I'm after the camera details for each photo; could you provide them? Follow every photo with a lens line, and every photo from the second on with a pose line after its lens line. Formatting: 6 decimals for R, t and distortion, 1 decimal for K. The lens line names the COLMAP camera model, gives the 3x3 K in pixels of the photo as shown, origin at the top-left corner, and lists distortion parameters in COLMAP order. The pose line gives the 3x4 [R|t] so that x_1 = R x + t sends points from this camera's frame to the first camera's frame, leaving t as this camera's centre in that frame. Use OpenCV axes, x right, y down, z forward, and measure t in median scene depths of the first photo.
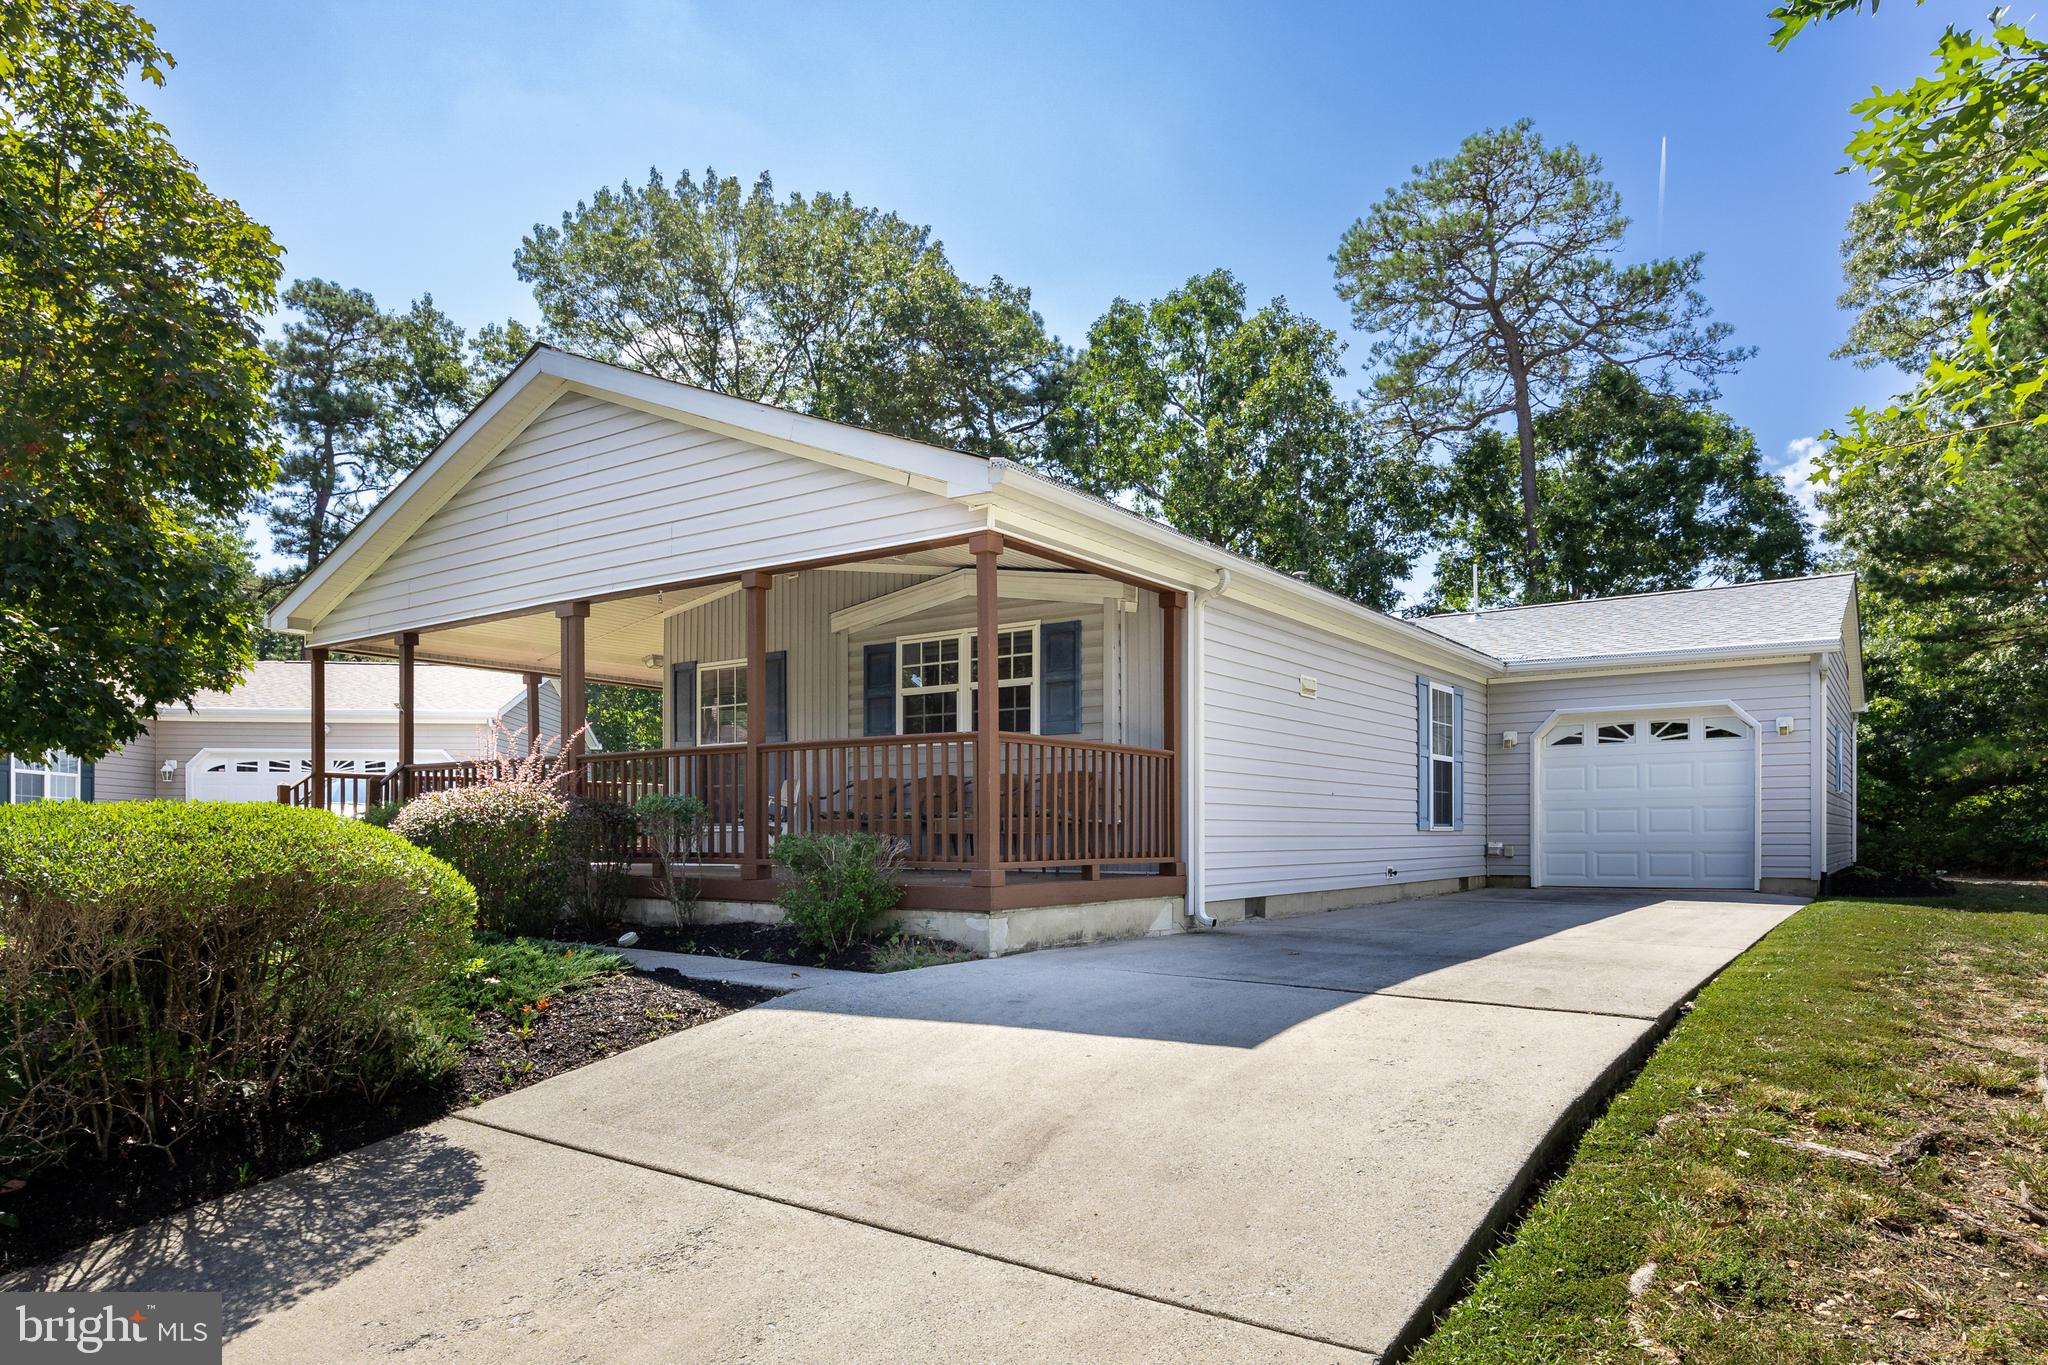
lens RADIAL K [[1269.9, 0, 1044.8], [0, 1269.9, 812.6], [0, 0, 1]] dist [-0.007793, 0.000841]
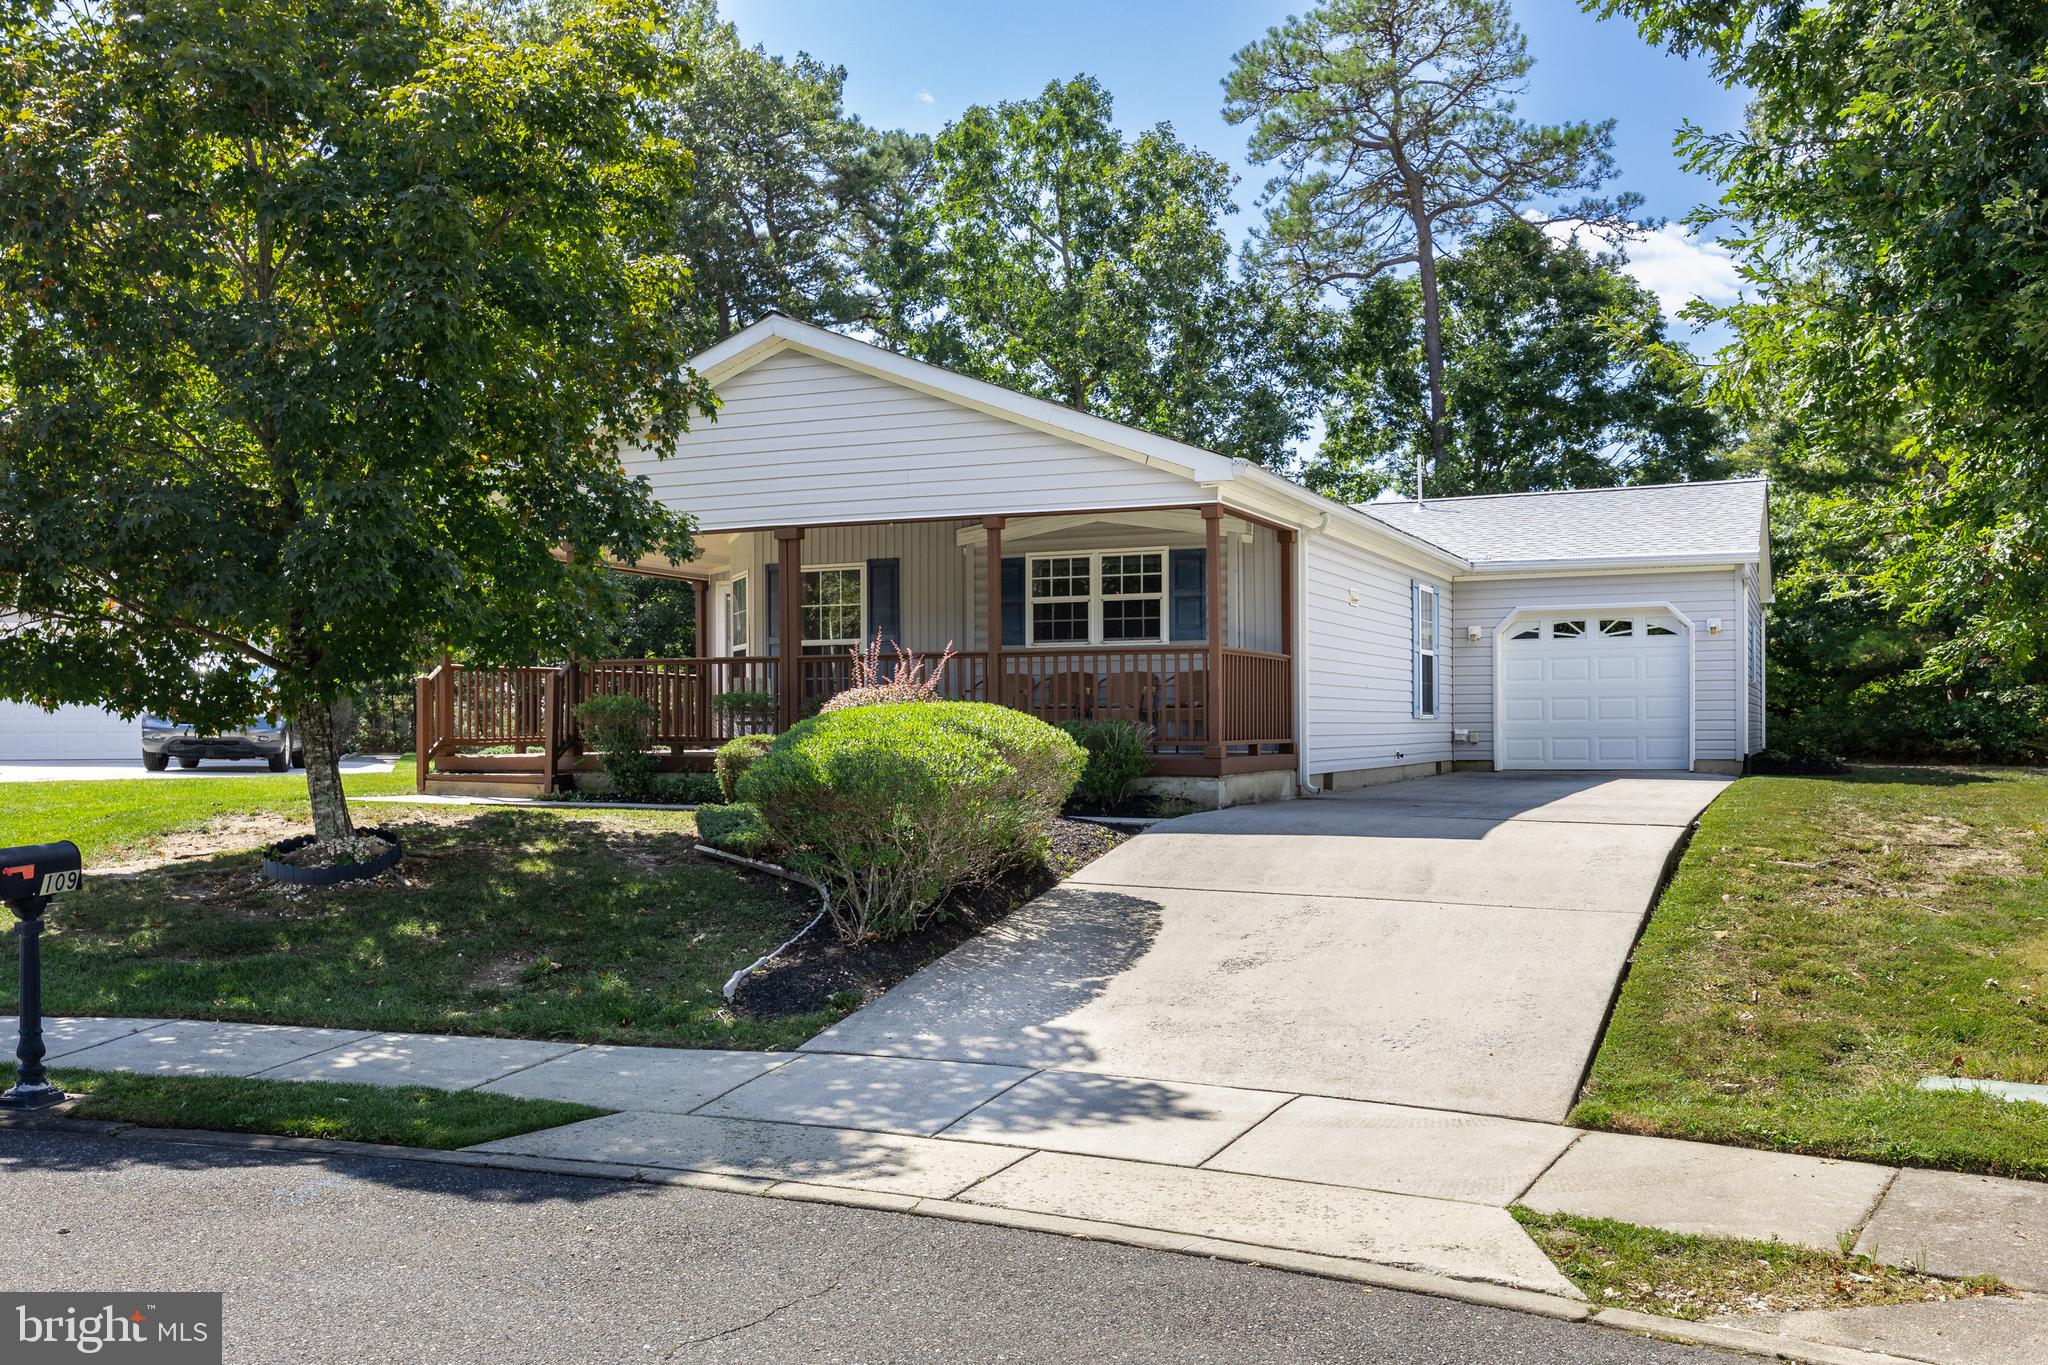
lens RADIAL K [[1696.0, 0, 1022.2], [0, 1696.0, 688.9], [0, 0, 1]] dist [-0.007050, 0.001751]
pose [[0.986311, 0.000998, 0.164895, -0.128025], [-0.000235, 0.999989, -0.004646, -0.002038], [-0.164898, 0.004543, 0.986300, -0.182478]]
